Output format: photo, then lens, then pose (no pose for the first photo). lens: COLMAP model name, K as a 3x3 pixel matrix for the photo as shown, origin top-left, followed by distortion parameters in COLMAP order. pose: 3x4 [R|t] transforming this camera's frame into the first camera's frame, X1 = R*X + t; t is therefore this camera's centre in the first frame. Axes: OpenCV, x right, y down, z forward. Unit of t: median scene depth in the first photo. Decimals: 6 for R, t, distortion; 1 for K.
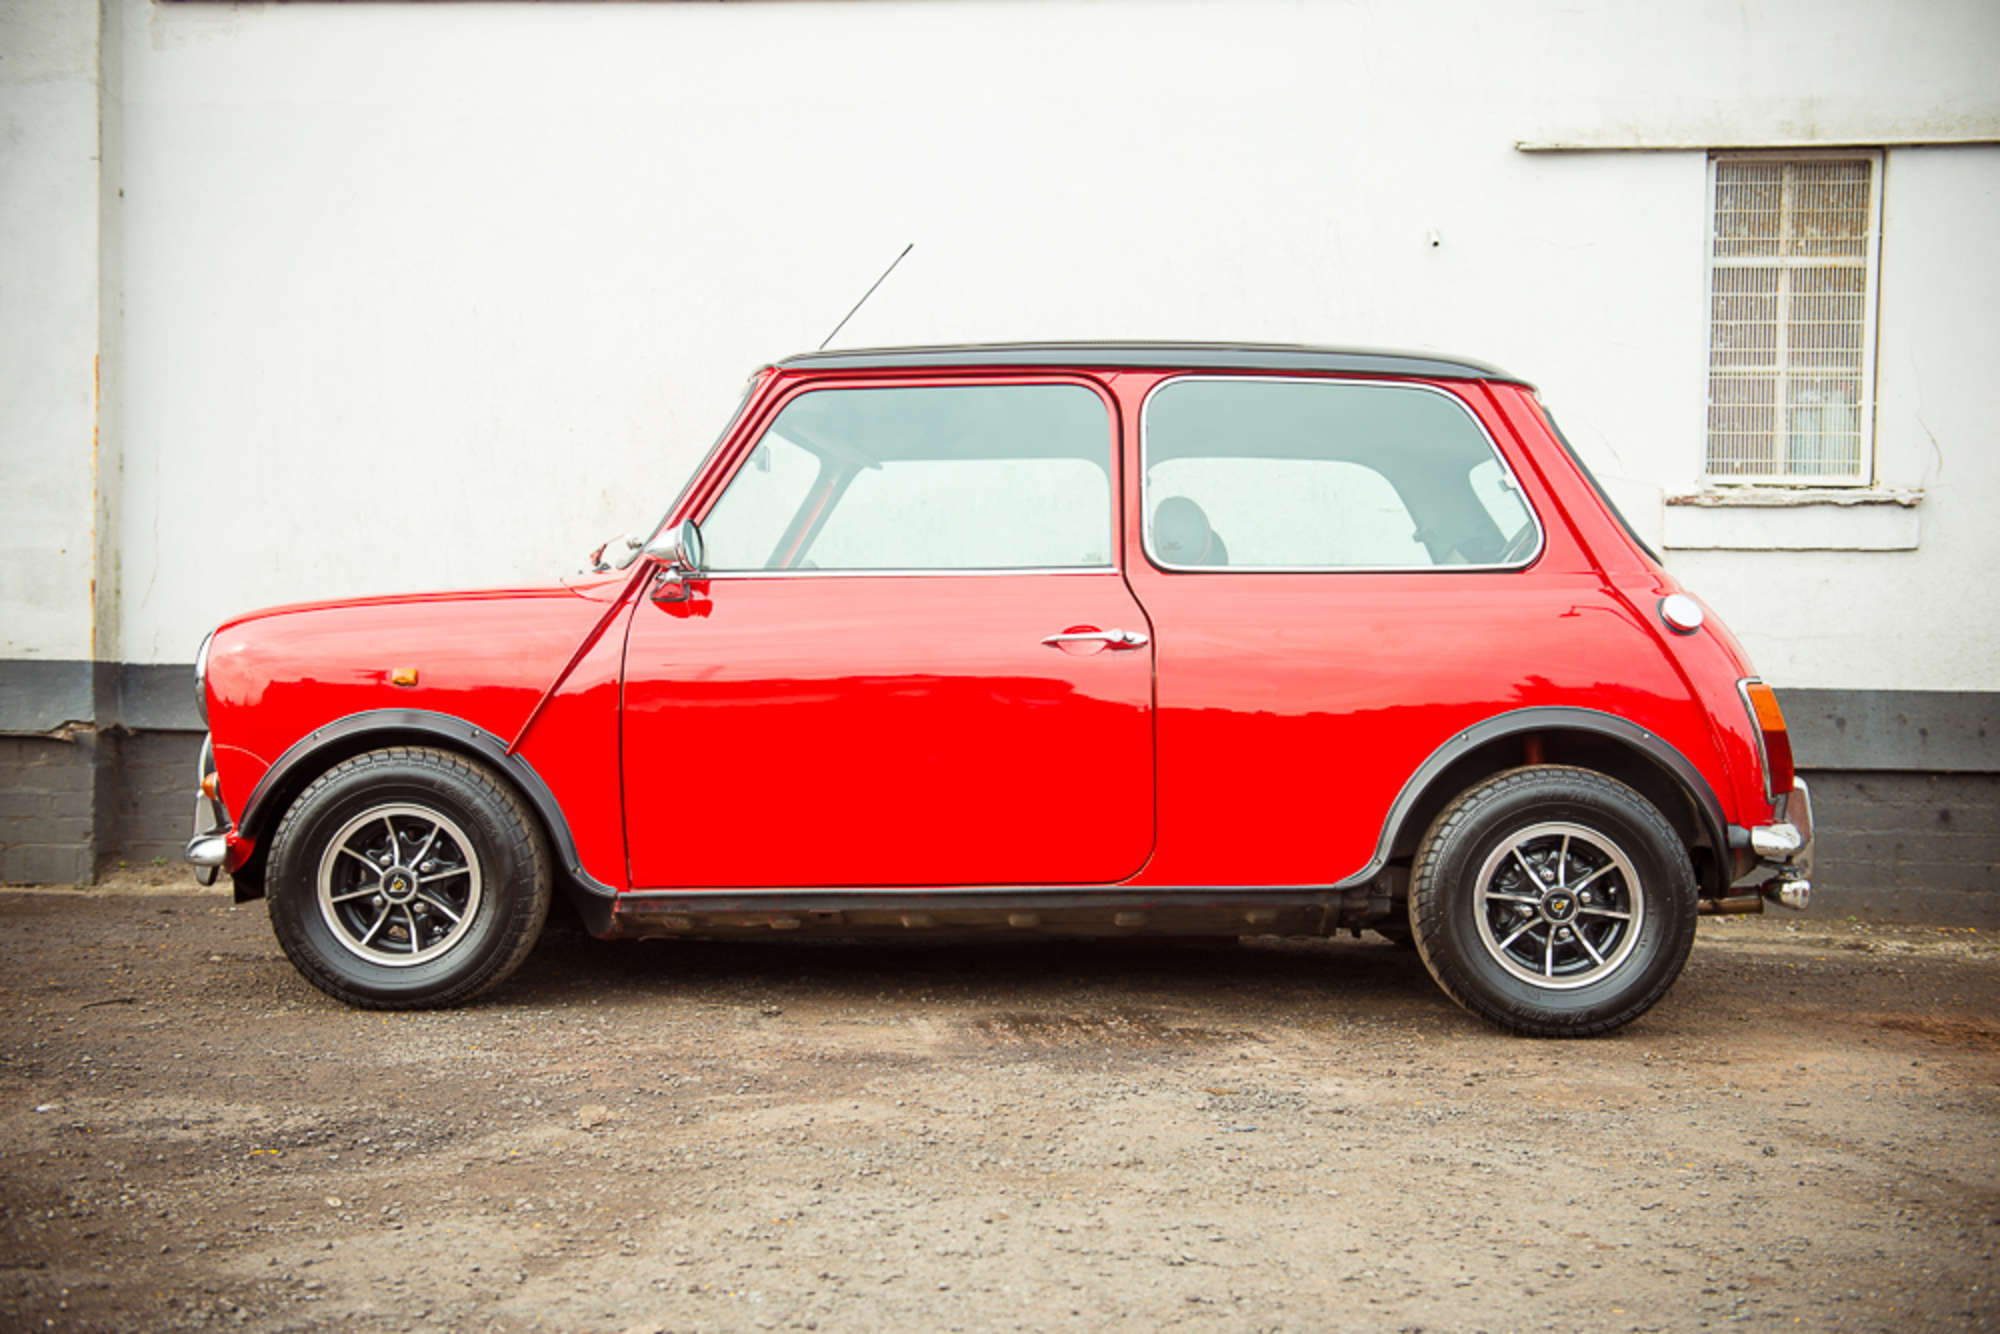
lens RADIAL K [[2235.9, 0, 998.6], [0, 2235.9, 647.6], [0, 0, 1]] dist [0.074889, 0.001033]
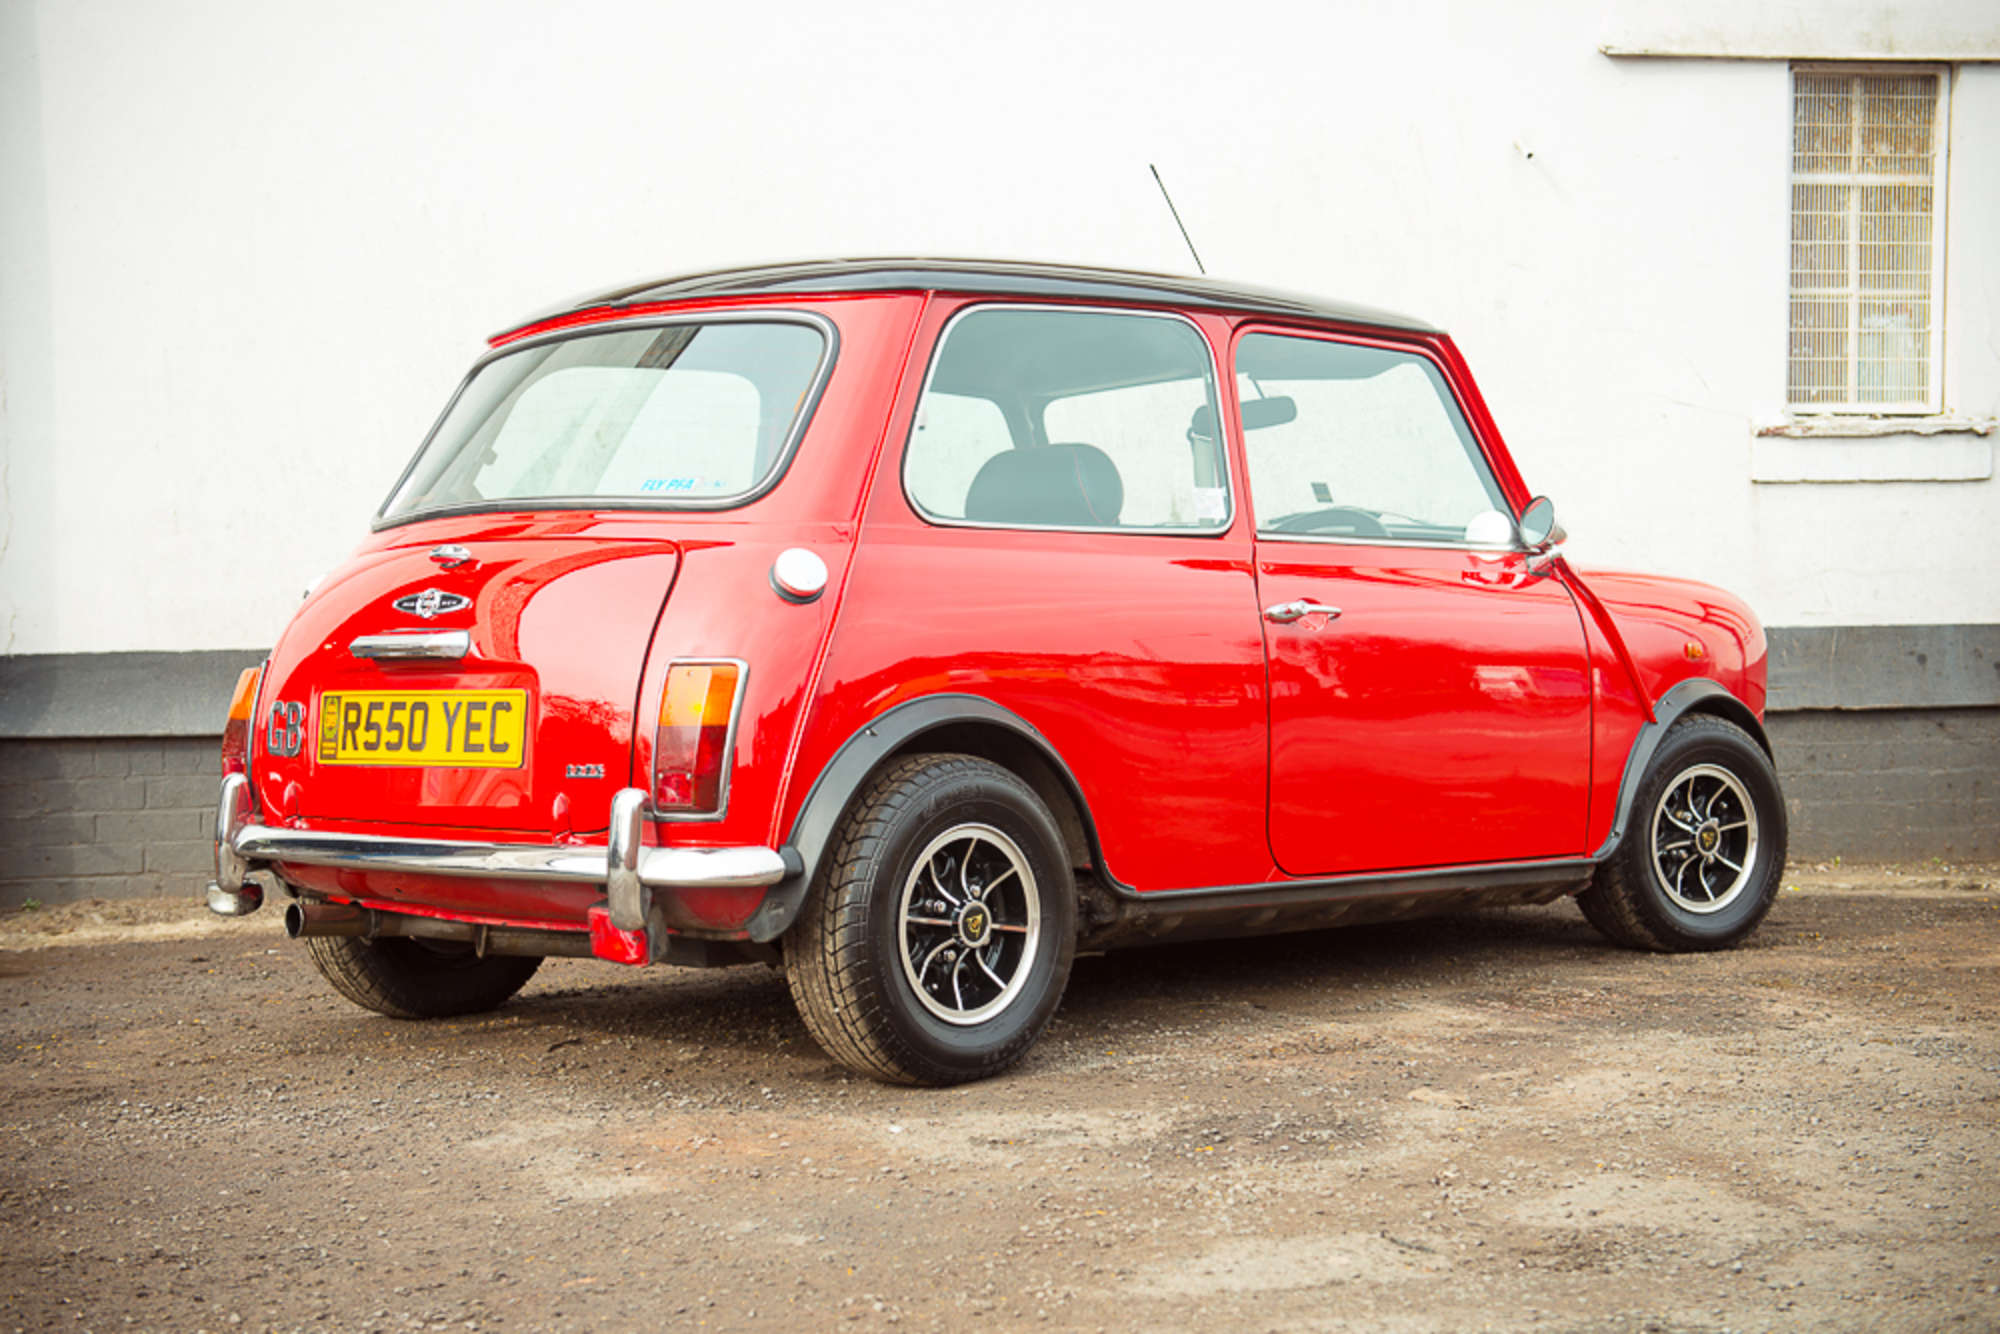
lens RADIAL K [[2949.6, 0, 1000.0], [0, 2949.6, 667.0], [0, 0, 1]] dist [0.136663, -0.003378]
pose [[0.953141, -0.033042, 0.300717, -0.388314], [0.025443, 0.999251, 0.029152, -0.010821], [-0.301455, -0.020135, 0.953268, -0.102700]]
